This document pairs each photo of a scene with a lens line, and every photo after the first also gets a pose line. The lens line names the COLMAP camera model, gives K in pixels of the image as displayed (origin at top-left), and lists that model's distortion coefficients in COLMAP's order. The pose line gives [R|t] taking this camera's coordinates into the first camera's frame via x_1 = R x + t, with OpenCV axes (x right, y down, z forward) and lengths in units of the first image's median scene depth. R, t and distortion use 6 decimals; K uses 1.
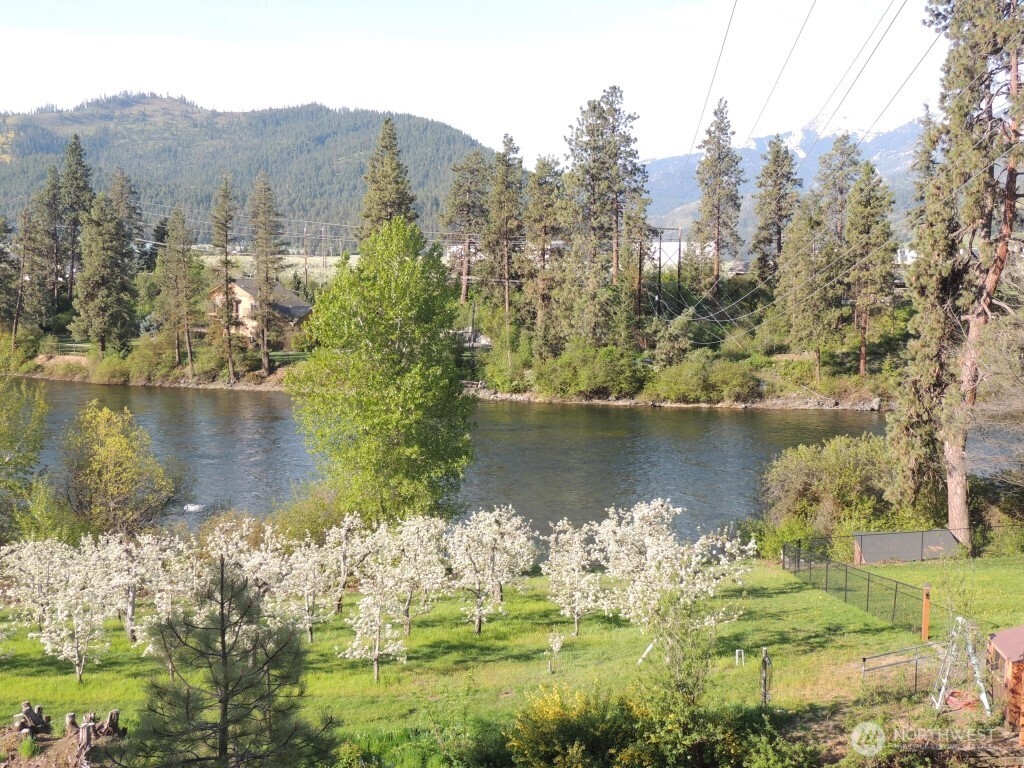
lens RADIAL K [[1222.7, 0, 510.9], [0, 1222.7, 382.8], [0, 0, 1]] dist [0.006316, 0.000000]
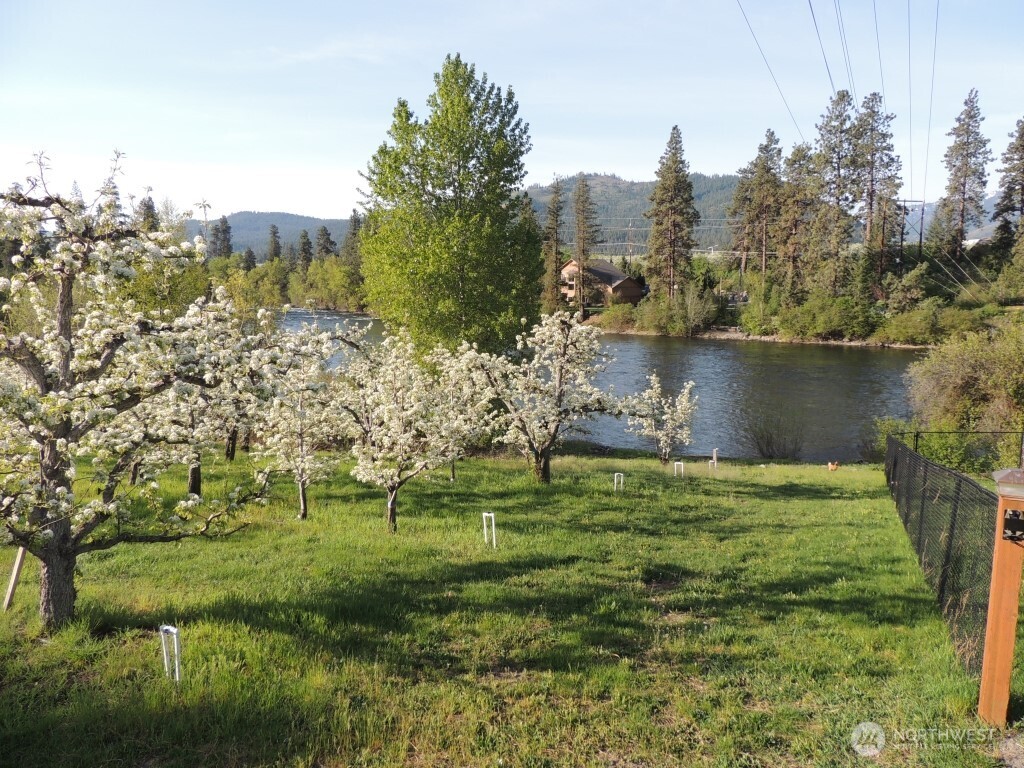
lens RADIAL K [[745.7, 0, 516.4], [0, 745.7, 390.3], [0, 0, 1]] dist [-0.000047, -0.007501]
pose [[0.919497, 0.045662, -0.390435, 0.071259], [-0.028200, 0.998334, 0.050344, 0.033504], [0.392084, -0.035281, 0.919253, 0.193501]]
